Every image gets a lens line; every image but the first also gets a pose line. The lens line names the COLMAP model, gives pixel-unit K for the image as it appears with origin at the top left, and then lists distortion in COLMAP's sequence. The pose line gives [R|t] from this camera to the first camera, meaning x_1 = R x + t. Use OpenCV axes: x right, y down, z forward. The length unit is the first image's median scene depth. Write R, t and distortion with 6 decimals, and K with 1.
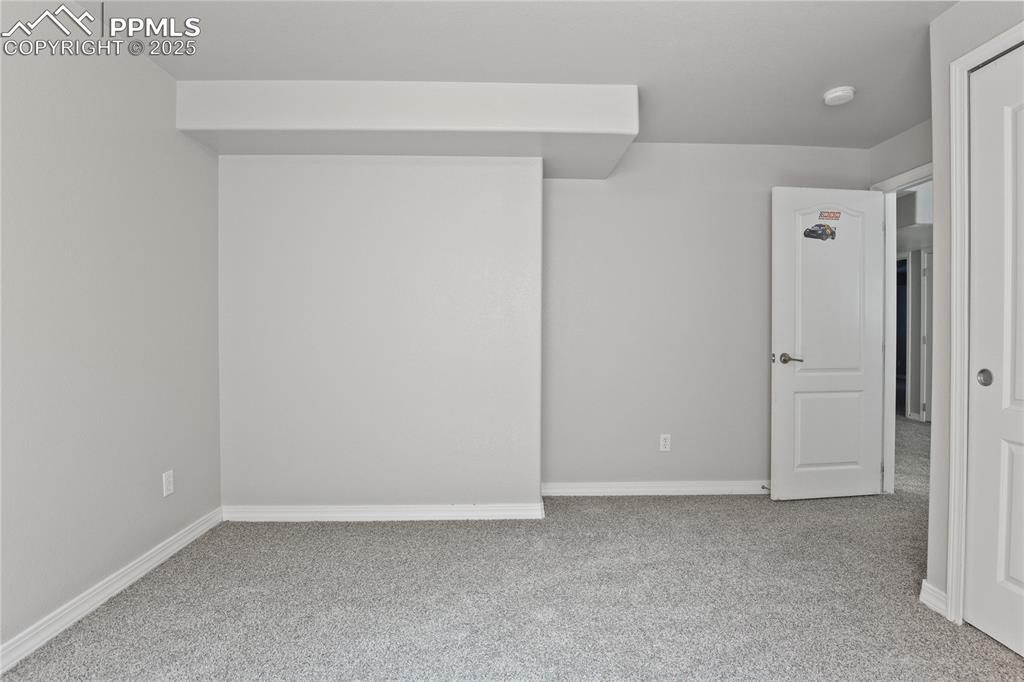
lens RADIAL K [[521.9, 0, 512.0], [0, 521.9, 341.0], [0, 0, 1]] dist [-0.001723, -0.000379]
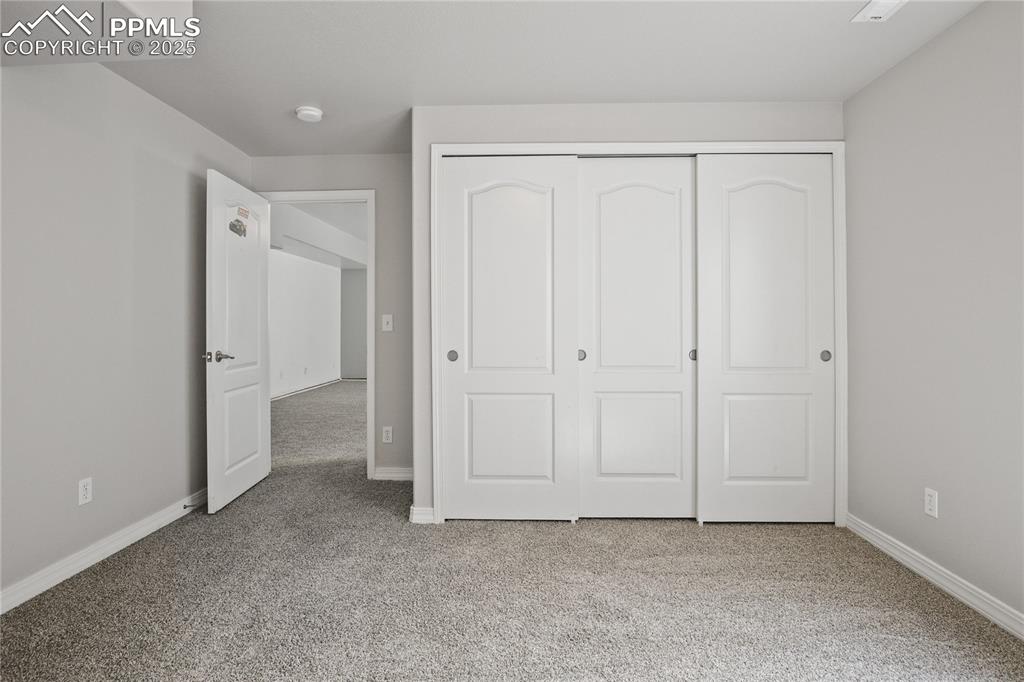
lens RADIAL K [[531.6, 0, 512.8], [0, 531.6, 325.8], [0, 0, 1]] dist [-0.000966, -0.000368]
pose [[0.062649, -0.002506, 0.998032, -0.389215], [0.023809, 0.999716, 0.001016, -0.009797], [-0.997752, 0.023698, 0.062691, 0.417898]]
